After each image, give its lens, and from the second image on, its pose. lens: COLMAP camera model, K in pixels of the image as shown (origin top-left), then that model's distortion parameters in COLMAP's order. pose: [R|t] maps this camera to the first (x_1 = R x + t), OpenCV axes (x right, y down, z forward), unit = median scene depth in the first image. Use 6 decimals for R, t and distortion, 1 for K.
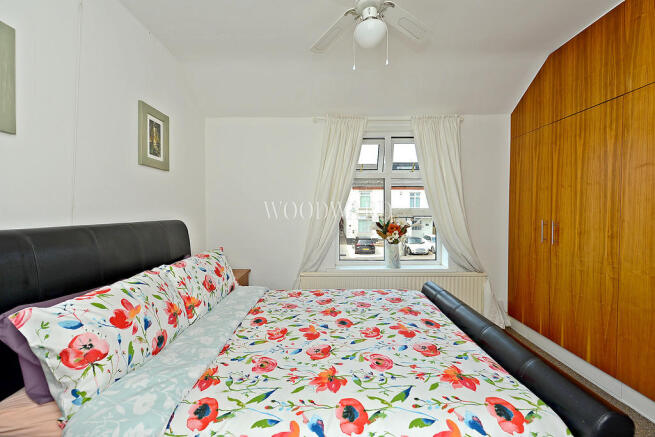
lens RADIAL K [[263.6, 0, 327.3], [0, 263.6, 214.9], [0, 0, 1]] dist [0.000112, 0.000055]
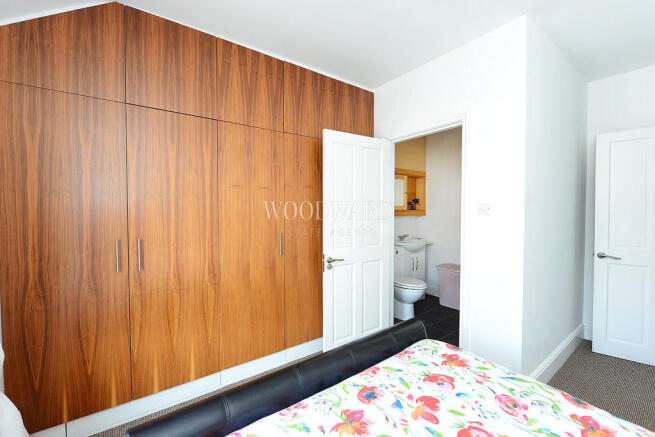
lens RADIAL K [[270.4, 0, 325.7], [0, 270.4, 218.3], [0, 0, 1]] dist [-0.012484, 0.000164]
pose [[-0.606708, -0.021946, 0.794622, -0.078413], [0.013156, 0.999205, 0.037641, -0.069884], [-0.794816, 0.033291, -0.605936, 1.296815]]
